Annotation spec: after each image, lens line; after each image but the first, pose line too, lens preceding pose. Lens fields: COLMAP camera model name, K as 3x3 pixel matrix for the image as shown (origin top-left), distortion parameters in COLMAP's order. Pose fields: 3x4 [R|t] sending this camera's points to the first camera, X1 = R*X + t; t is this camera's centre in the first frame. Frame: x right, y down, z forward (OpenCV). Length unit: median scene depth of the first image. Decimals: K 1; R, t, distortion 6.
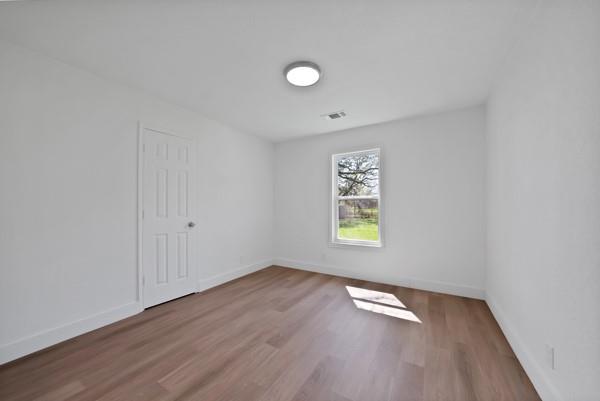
lens RADIAL K [[220.3, 0, 300.0], [0, 220.3, 200.5], [0, 0, 1]] dist [-0.000349, 0.000116]
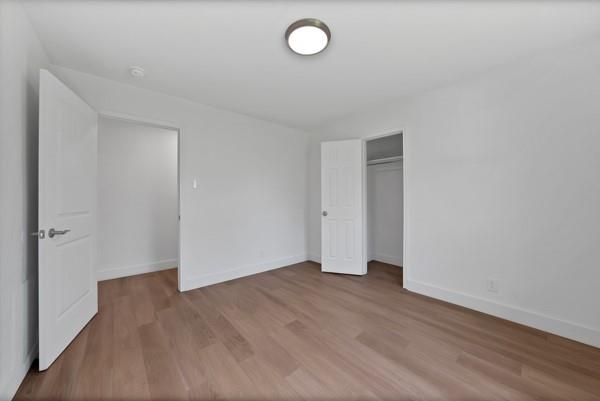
lens RADIAL K [[213.3, 0, 308.6], [0, 213.3, 196.3], [0, 0, 1]] dist [-0.010351, 0.000132]
pose [[-0.292662, -0.023865, -0.955918, 0.565596], [0.030999, 0.998926, -0.034430, 0.029552], [0.955713, -0.039709, -0.291608, 0.893221]]
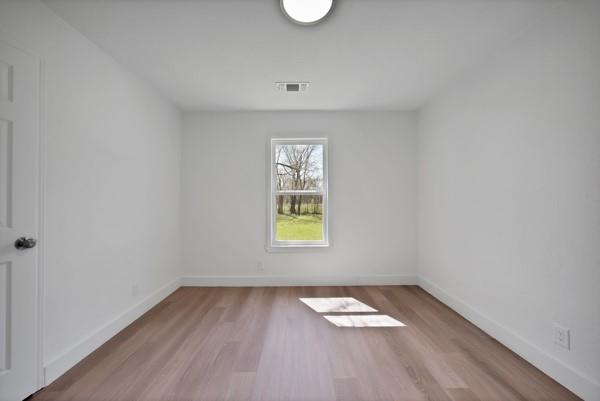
lens RADIAL K [[220.5, 0, 296.3], [0, 220.5, 196.7], [0, 0, 1]] dist [-0.001836, 0.000038]
pose [[0.855105, 0.009546, 0.518367, -0.255951], [-0.011420, 0.999935, 0.000423, 0.008595], [-0.518329, -0.006282, 0.855158, 0.337741]]
